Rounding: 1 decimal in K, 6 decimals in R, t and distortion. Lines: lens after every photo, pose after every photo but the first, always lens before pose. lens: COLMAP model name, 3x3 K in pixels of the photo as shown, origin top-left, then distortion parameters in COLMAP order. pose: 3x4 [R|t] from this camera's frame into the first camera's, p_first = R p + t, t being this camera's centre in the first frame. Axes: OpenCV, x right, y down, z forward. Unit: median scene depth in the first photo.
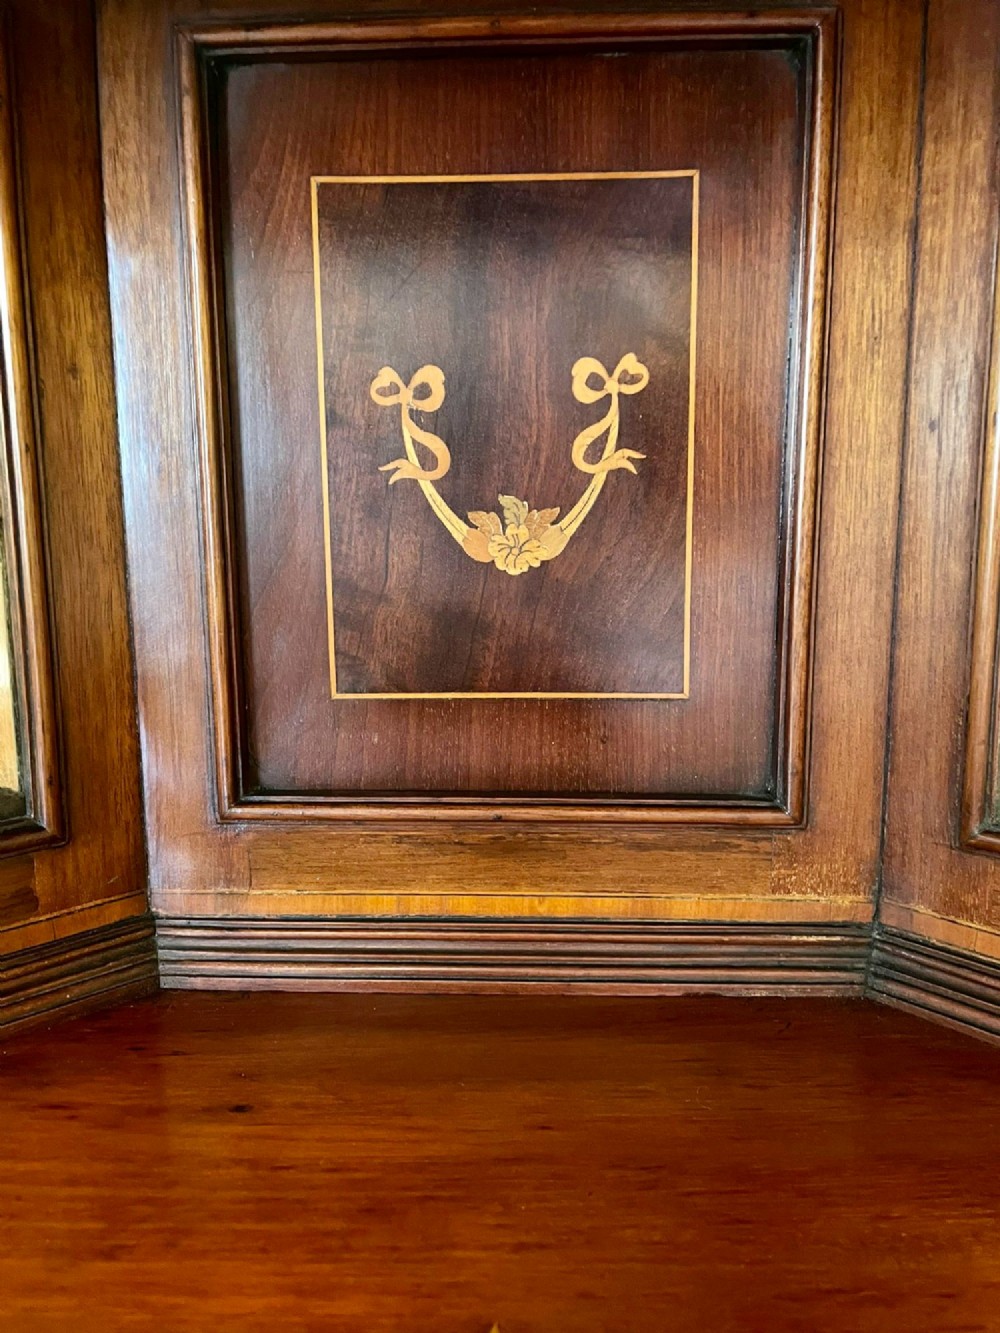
lens RADIAL K [[1021.6, 0, 504.3], [0, 1021.6, 666.7], [0, 0, 1]] dist [0.087797, -0.120525]
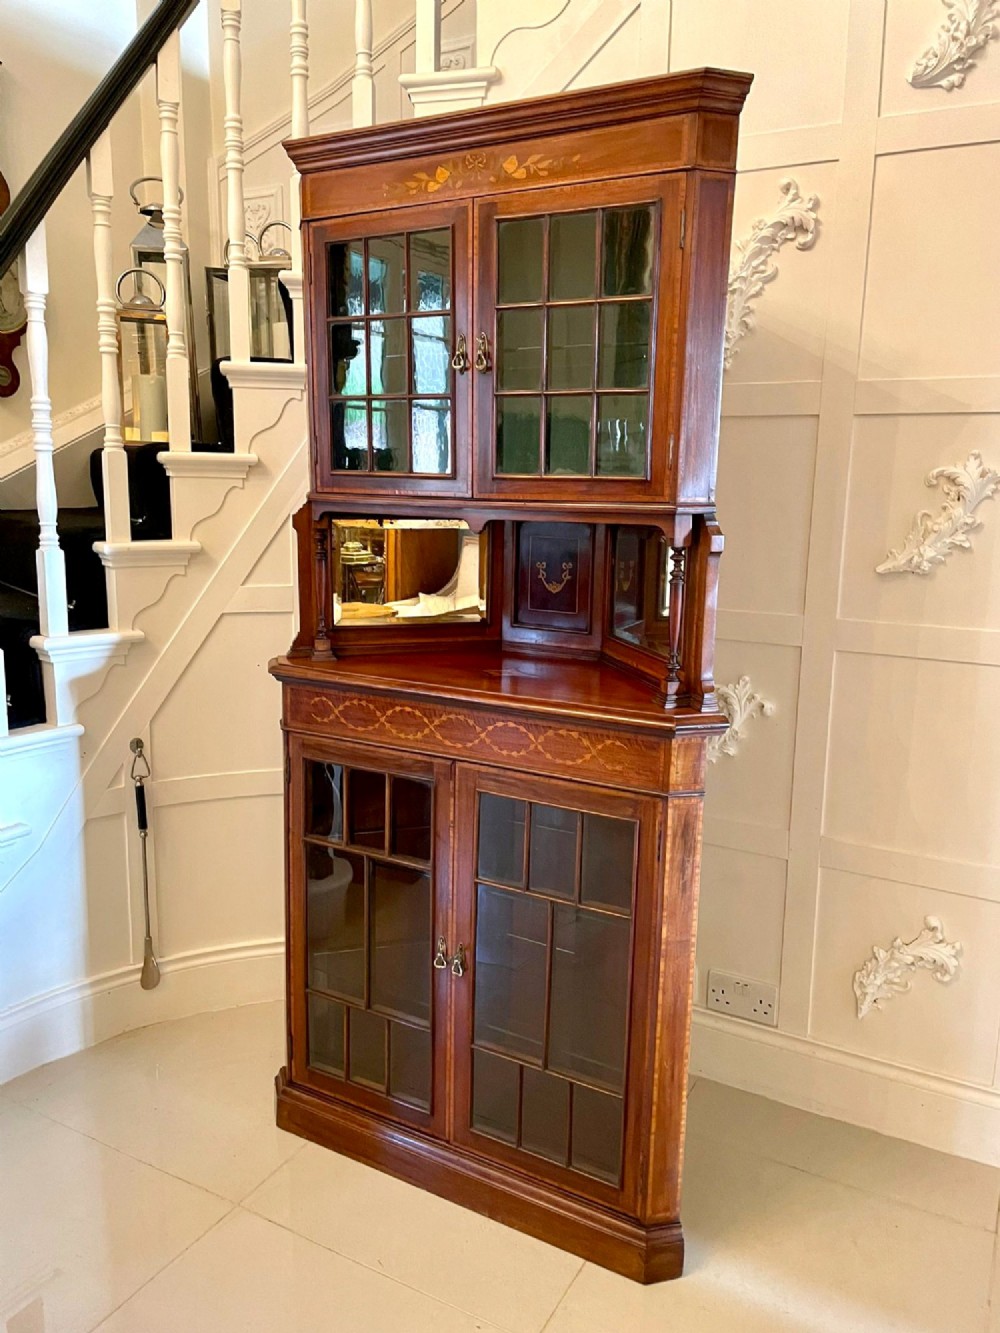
lens RADIAL K [[1015.5, 0, 498.4], [0, 1015.5, 659.1], [0, 0, 1]] dist [0.088251, -0.123537]
pose [[0.891836, 0.106661, -0.439604, 2.590011], [-0.091245, 0.994246, 0.056122, 0.000454], [0.443060, -0.009940, 0.896437, -5.001857]]
